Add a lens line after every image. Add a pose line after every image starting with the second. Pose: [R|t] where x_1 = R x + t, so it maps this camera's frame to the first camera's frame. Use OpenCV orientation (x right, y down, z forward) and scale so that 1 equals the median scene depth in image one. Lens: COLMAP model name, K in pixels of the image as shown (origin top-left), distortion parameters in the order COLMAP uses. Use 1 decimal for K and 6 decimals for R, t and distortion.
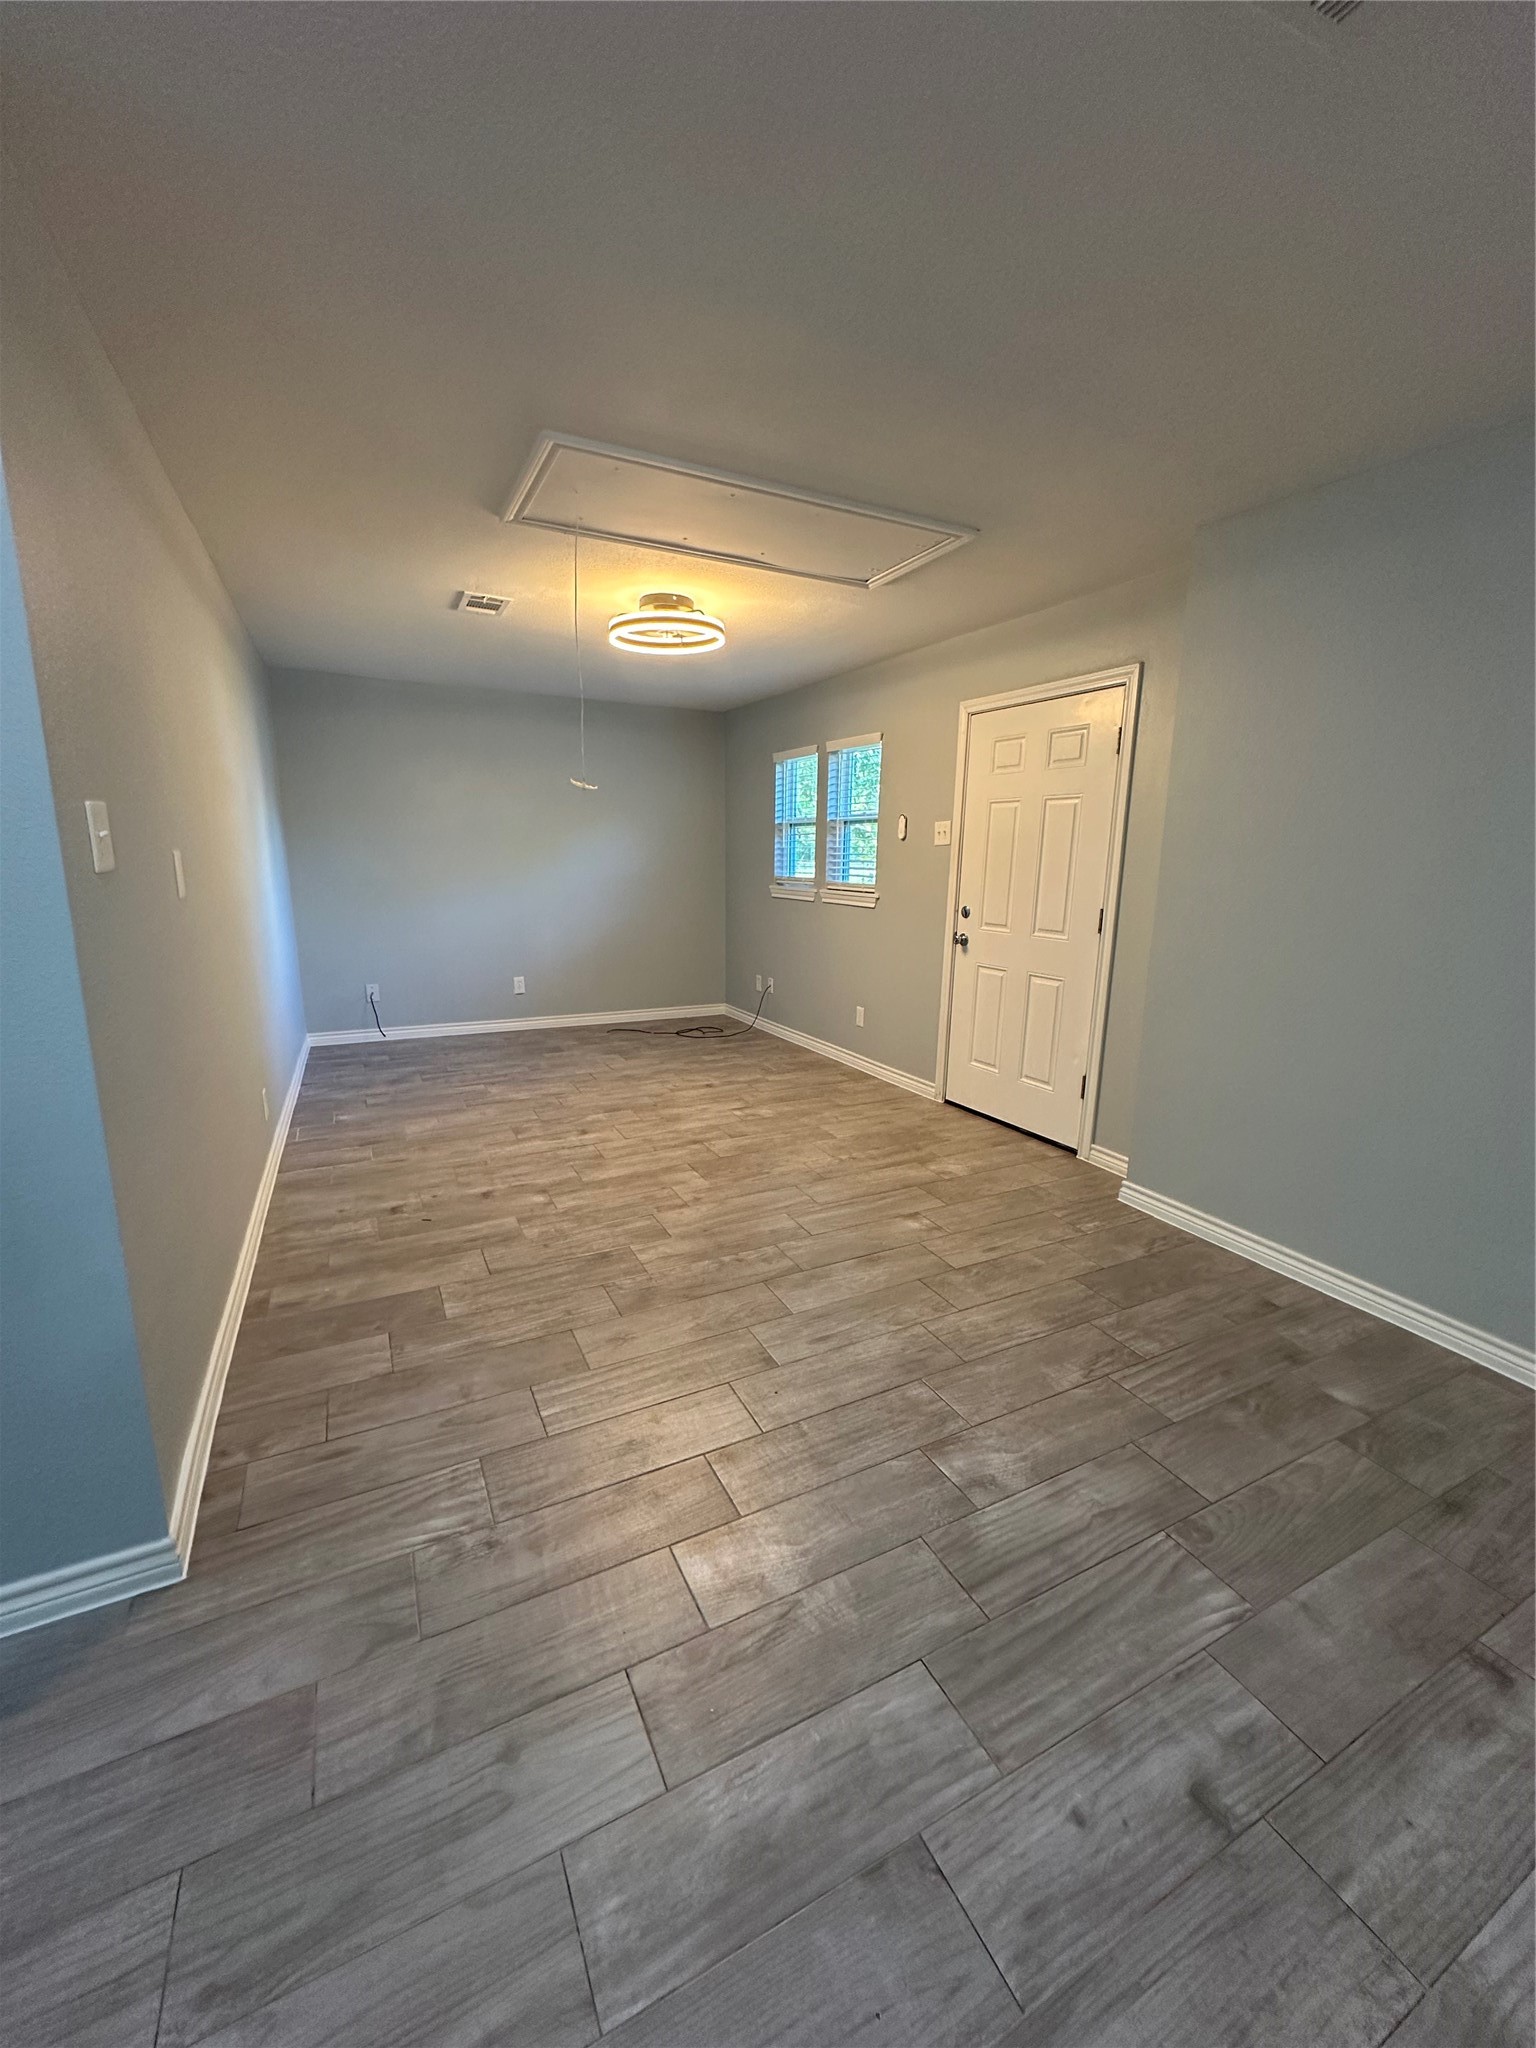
lens RADIAL K [[822.3, 0, 768.0], [0, 822.3, 1024.0], [0, 0, 1]] dist [0.001827, 0.000089]
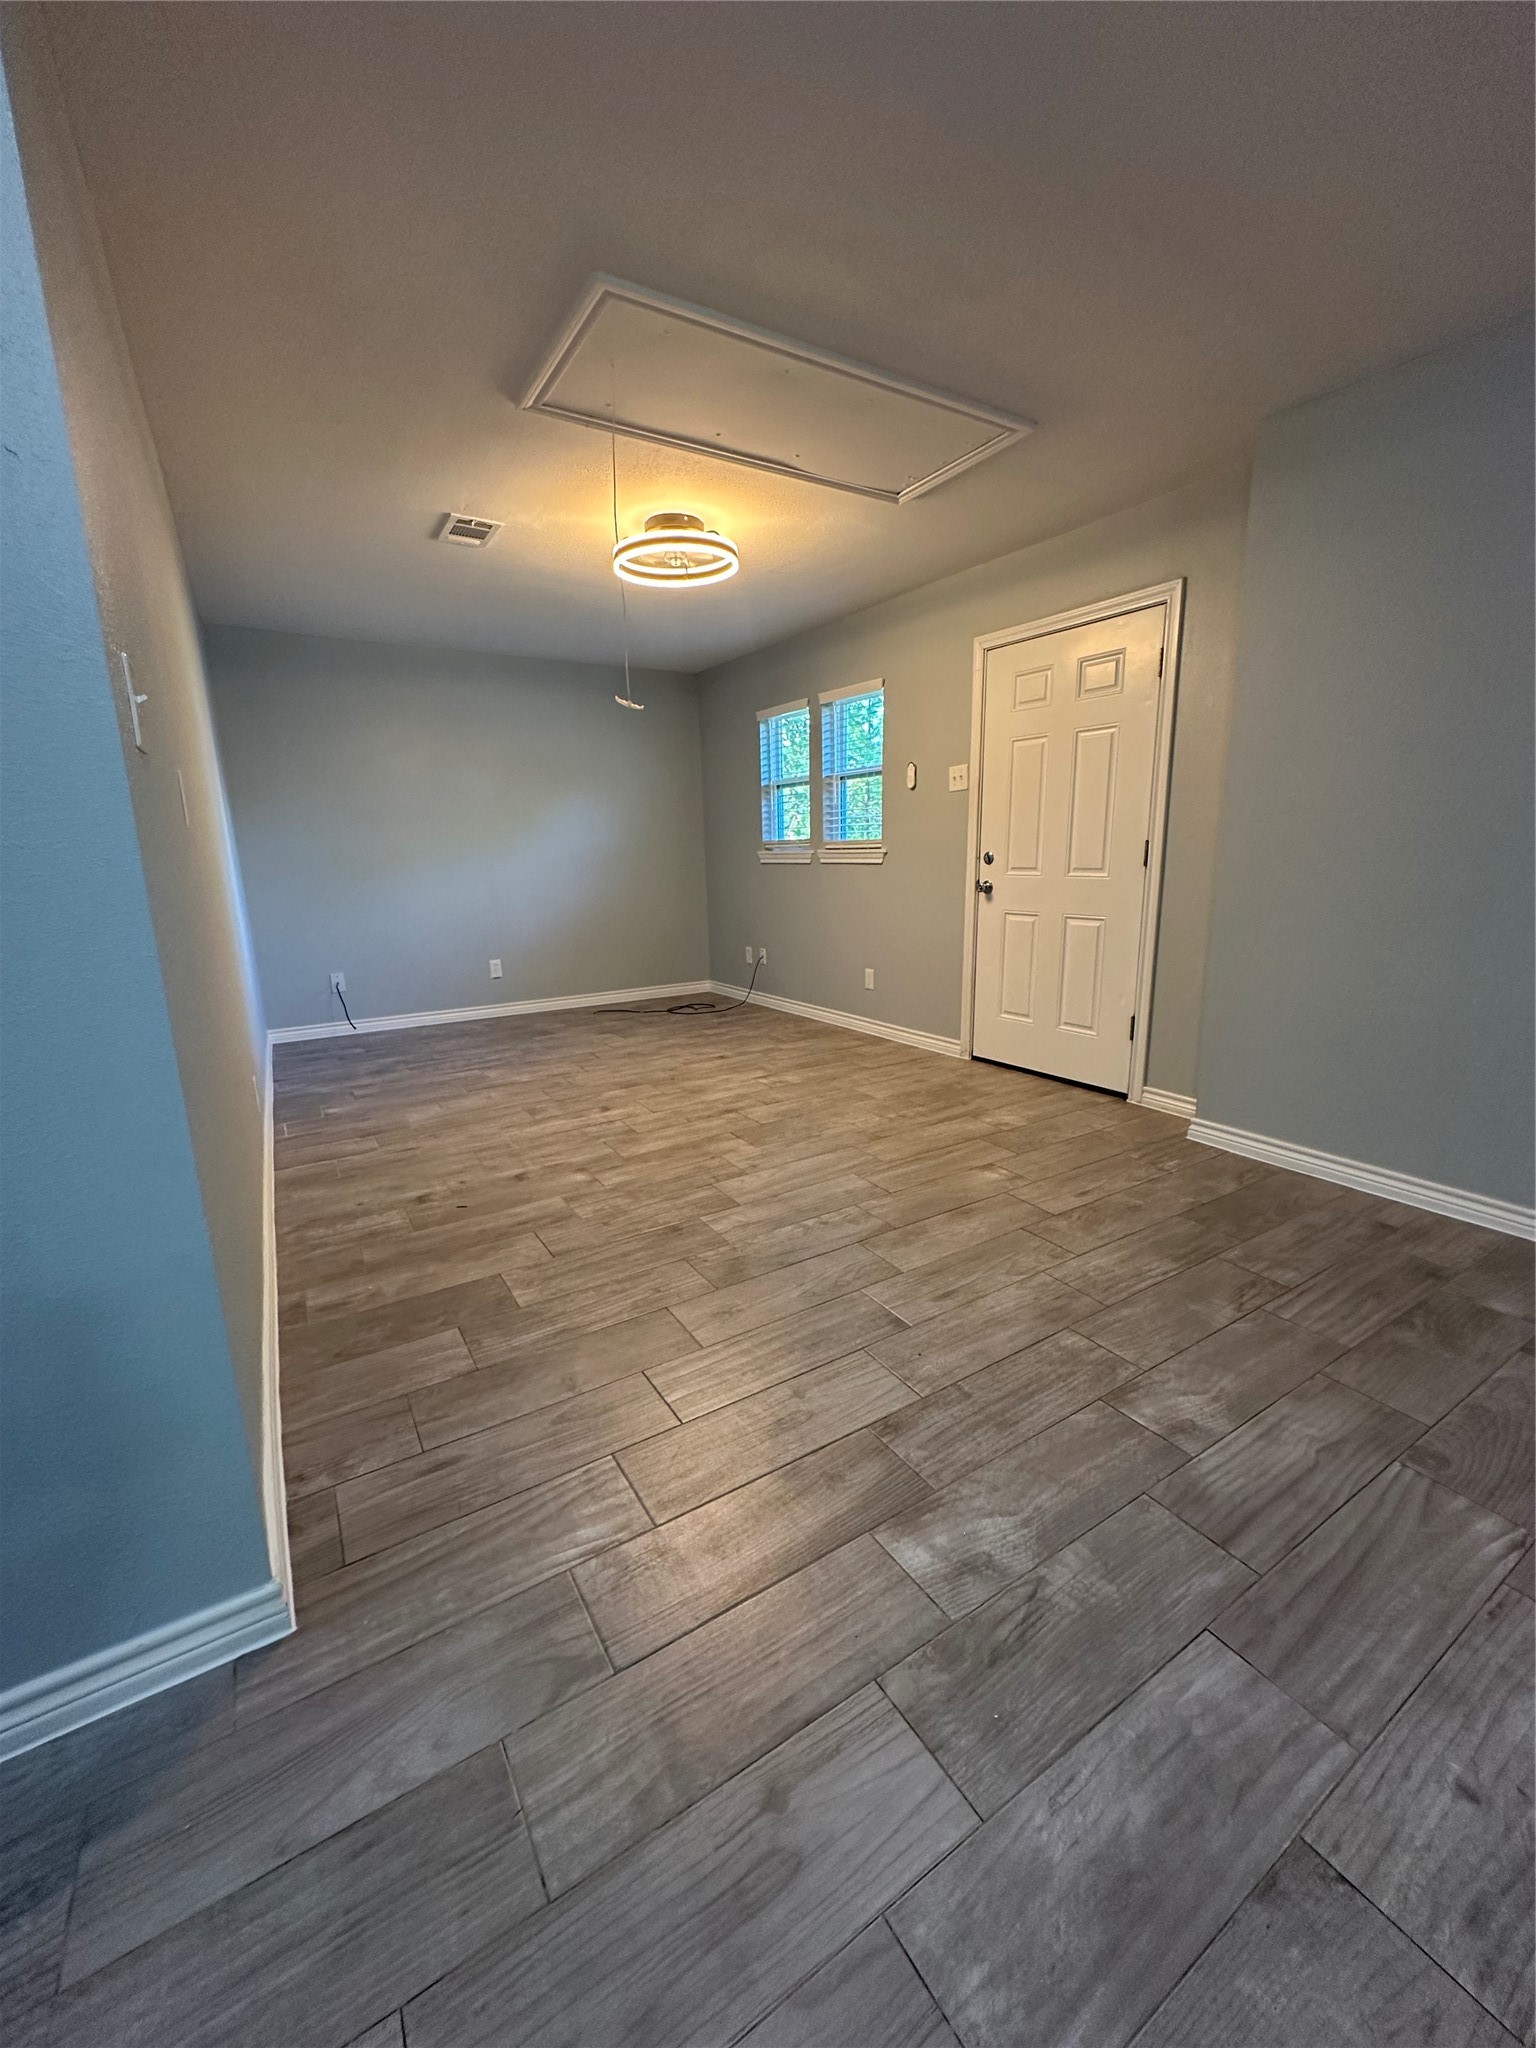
lens RADIAL K [[822.3, 0, 768.0], [0, 822.3, 1024.0], [0, 0, 1]] dist [0.001827, 0.000089]
pose [[0.995537, -0.053423, 0.077797, -0.190537], [0.052918, 0.998562, 0.008537, 0.066502], [-0.078142, -0.004382, 0.996933, 0.110951]]
